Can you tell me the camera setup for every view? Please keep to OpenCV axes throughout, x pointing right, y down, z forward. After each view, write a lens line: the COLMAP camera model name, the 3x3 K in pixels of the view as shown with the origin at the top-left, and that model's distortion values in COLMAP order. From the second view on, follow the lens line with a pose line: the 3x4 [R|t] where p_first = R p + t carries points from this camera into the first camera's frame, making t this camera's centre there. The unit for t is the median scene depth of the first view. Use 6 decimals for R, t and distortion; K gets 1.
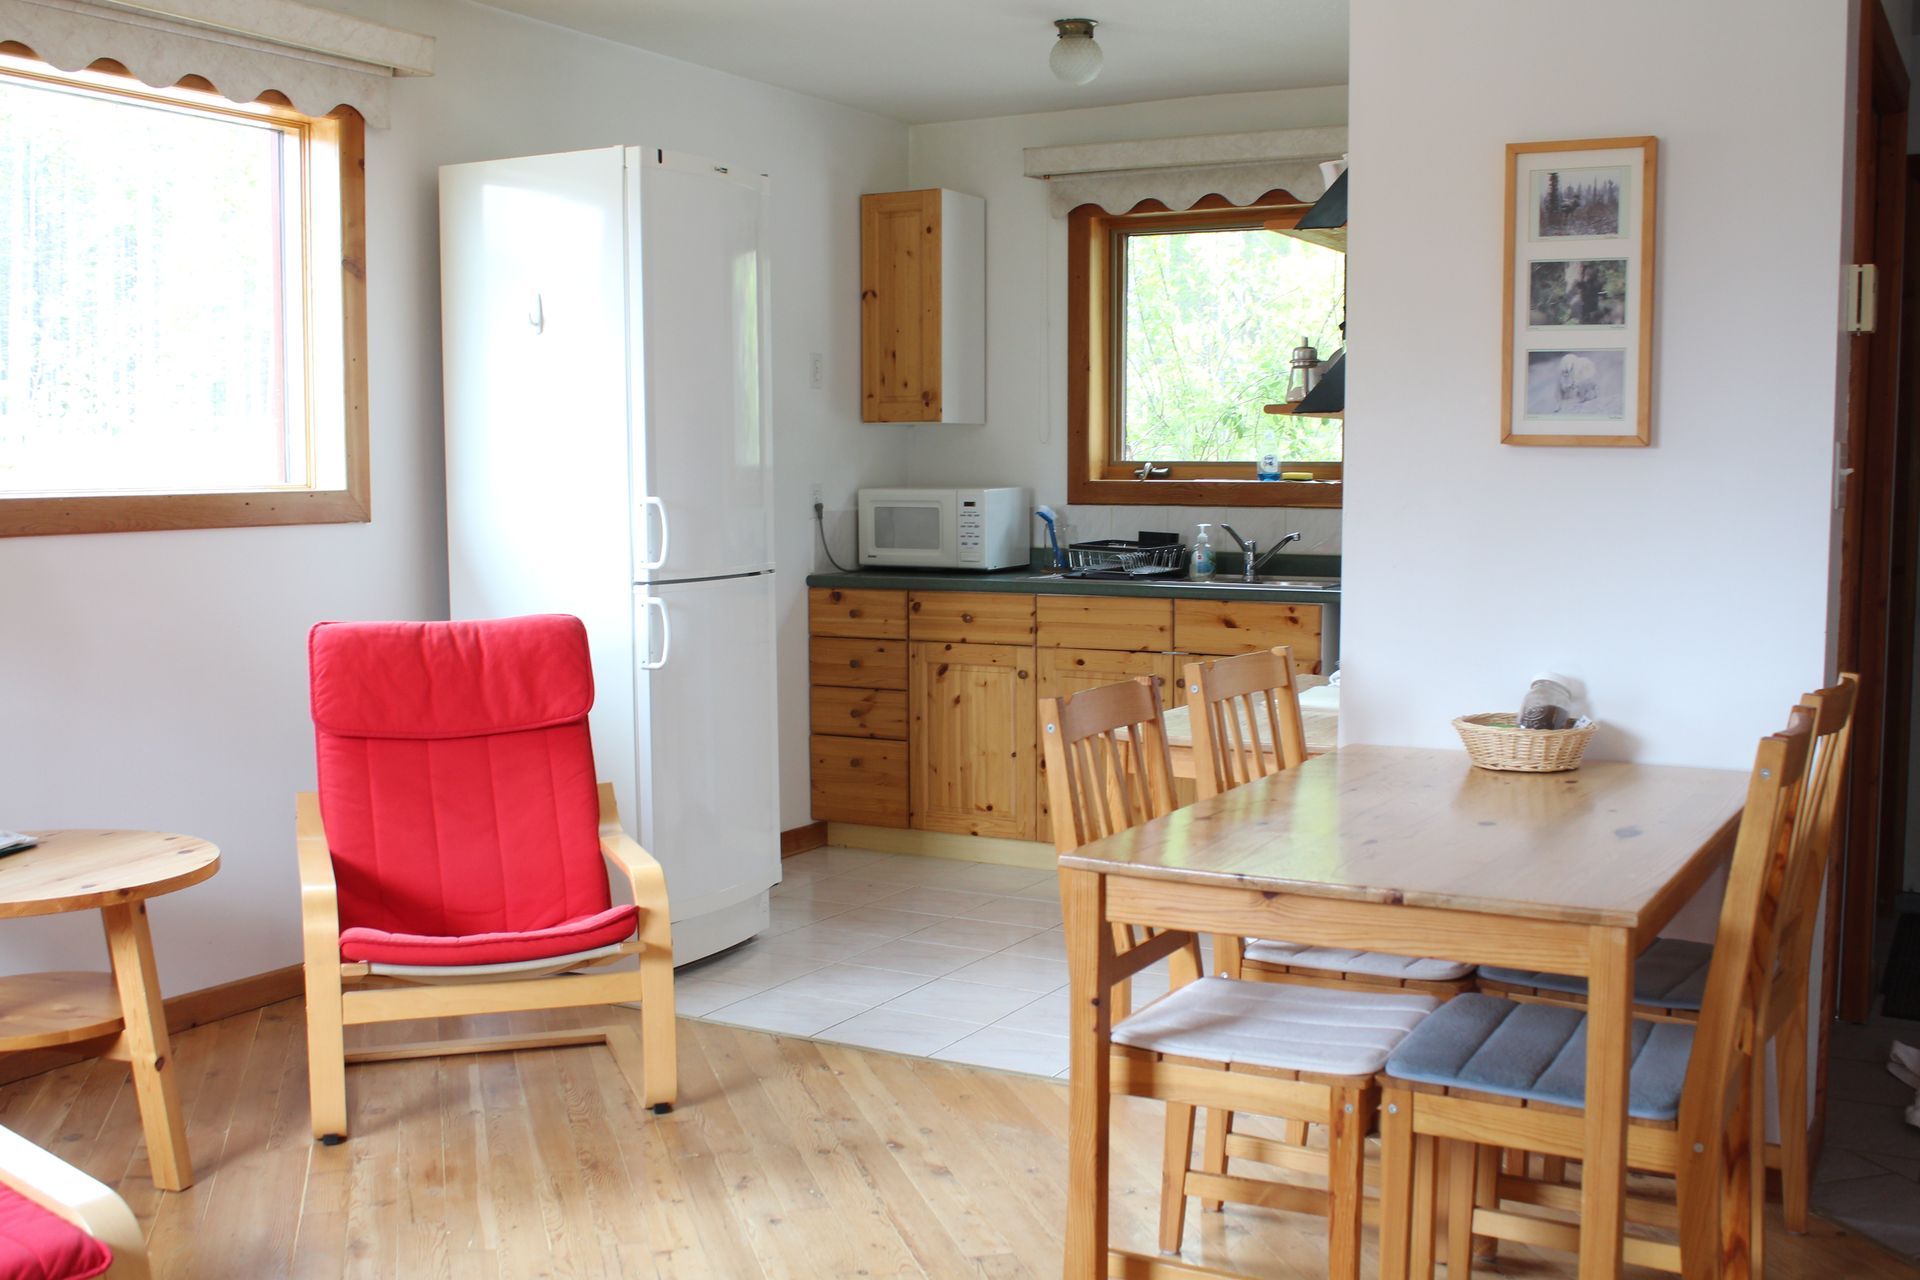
lens RADIAL K [[1986.8, 0, 960.0], [0, 1986.8, 640.0], [0, 0, 1]] dist [-0.119613, 0.139240]
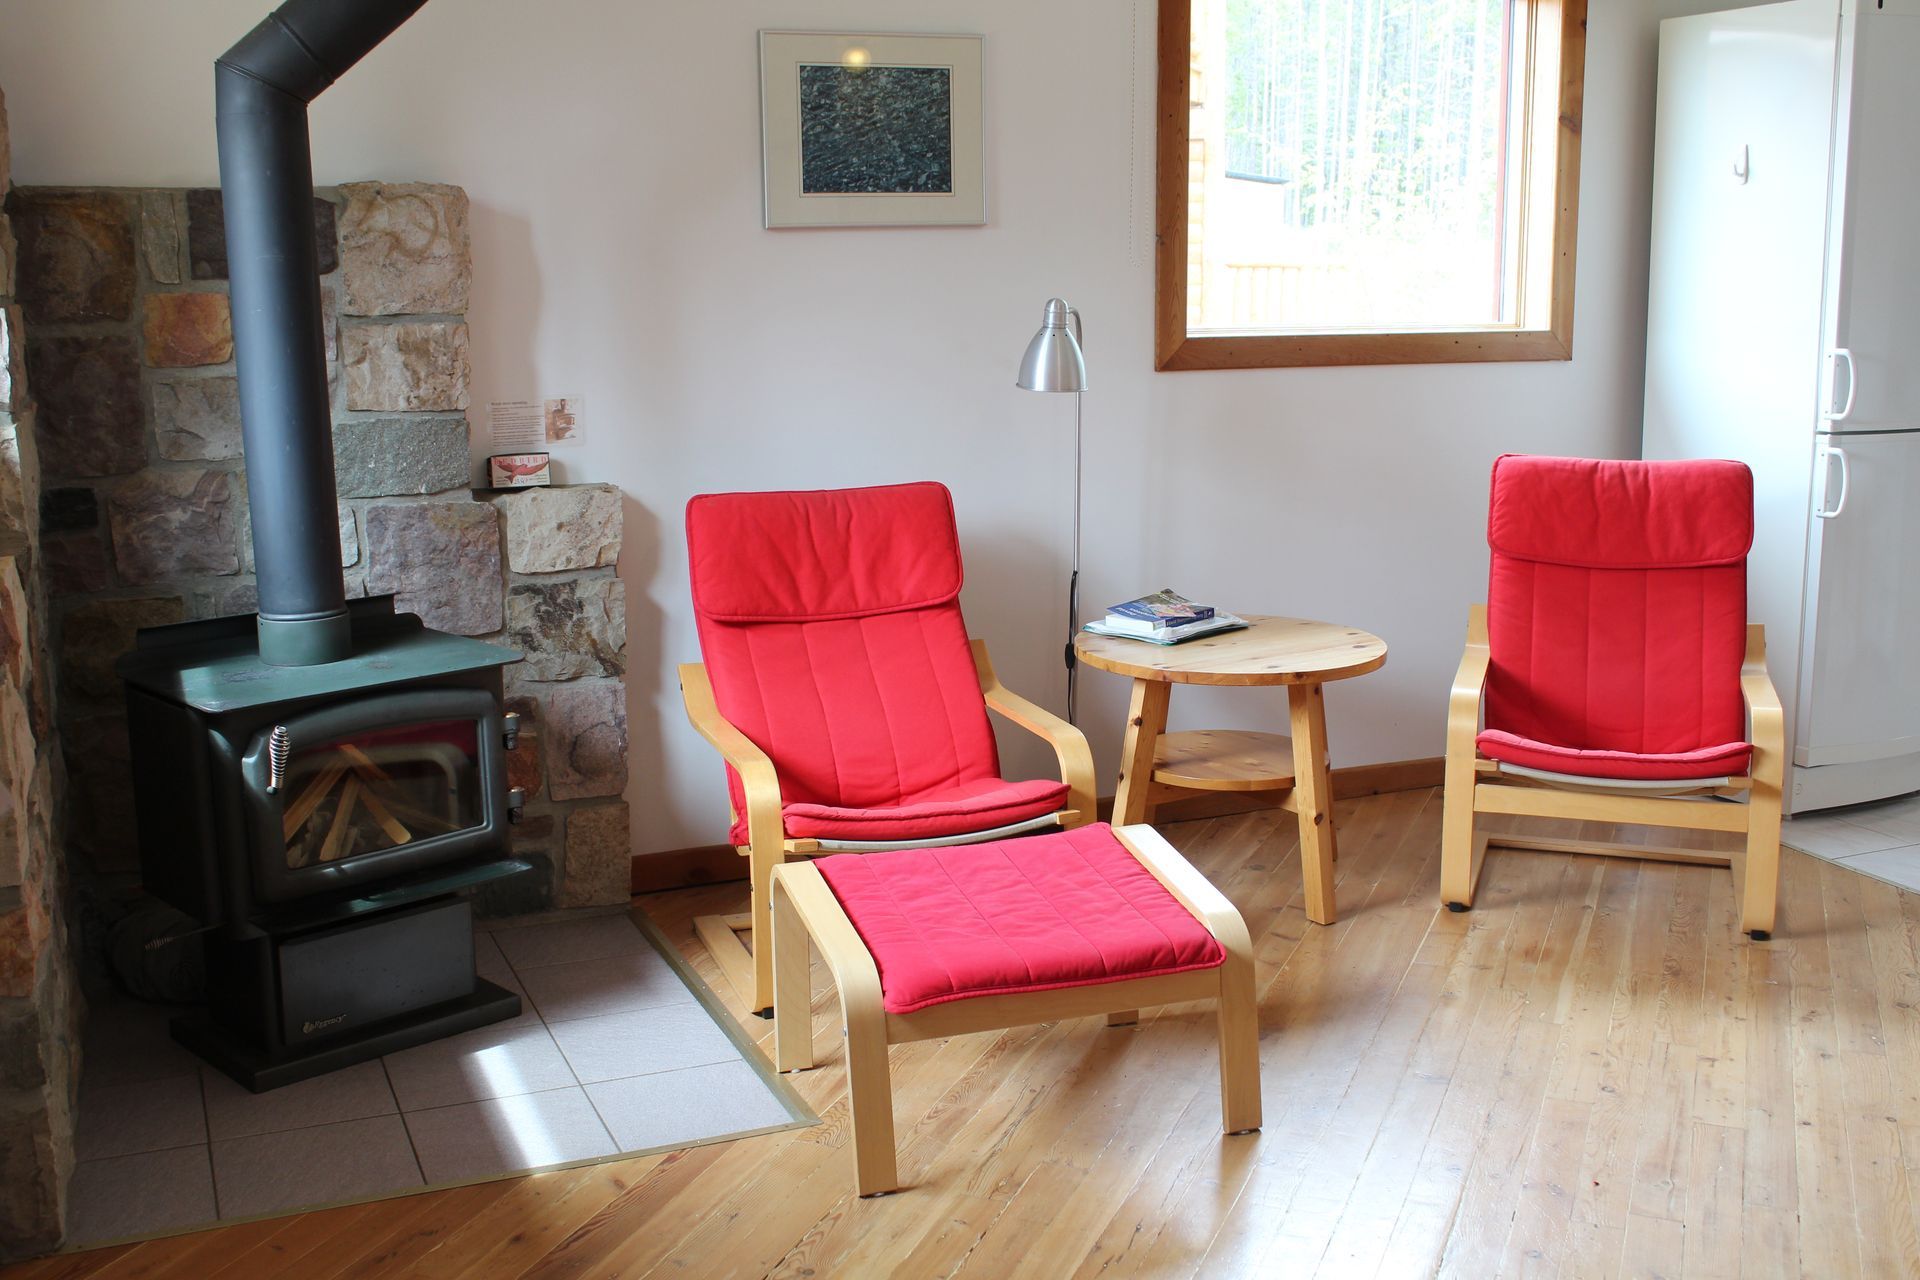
lens RADIAL K [[1986.8, 0, 960.0], [0, 1986.8, 640.0], [0, 0, 1]] dist [-0.119613, 0.139240]
pose [[0.796822, 0.115356, -0.593100, 0.112679], [-0.052055, 0.991062, 0.122823, -0.028098], [0.601967, -0.066994, 0.795706, -0.090731]]
